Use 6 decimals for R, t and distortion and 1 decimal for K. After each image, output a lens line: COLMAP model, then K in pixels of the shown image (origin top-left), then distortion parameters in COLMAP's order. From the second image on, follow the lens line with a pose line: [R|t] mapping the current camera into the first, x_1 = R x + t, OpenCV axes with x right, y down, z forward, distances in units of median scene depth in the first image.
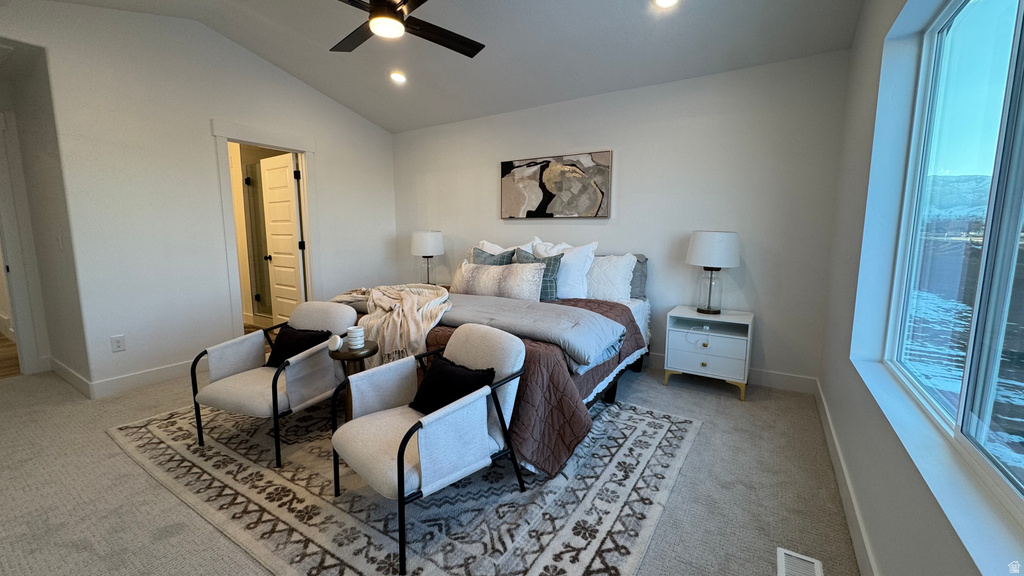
lens RADIAL K [[406.4, 0, 518.3], [0, 406.4, 287.1], [0, 0, 1]] dist [-0.003642, 0.001402]
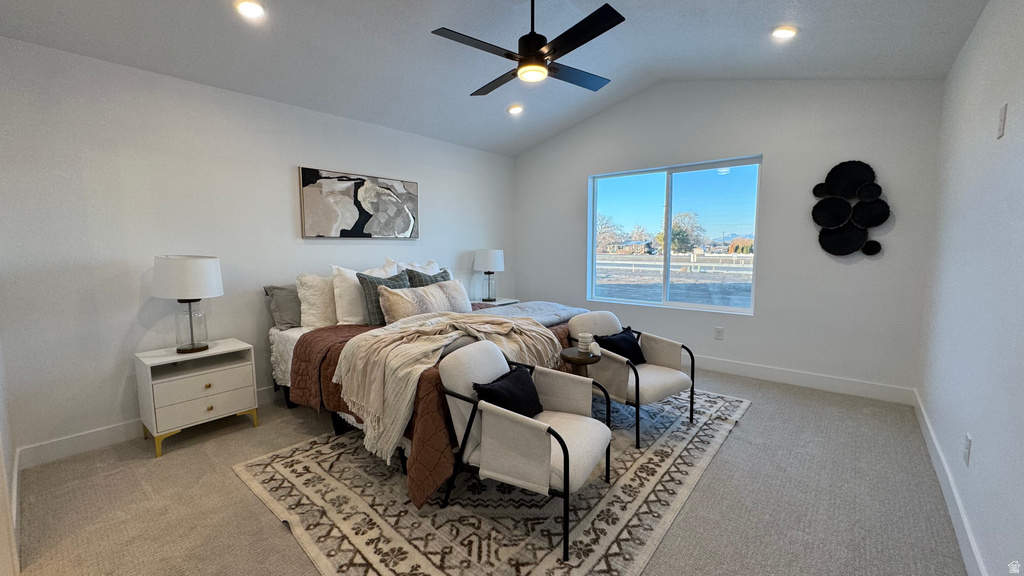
lens RADIAL K [[406.4, 0, 517.8], [0, 406.4, 284.1], [0, 0, 1]] dist [-0.003642, 0.001402]
pose [[0.135120, -0.087887, 0.986924, -0.841491], [0.157903, 0.985239, 0.066118, -0.072464], [-0.978166, 0.146904, 0.147003, 0.537384]]
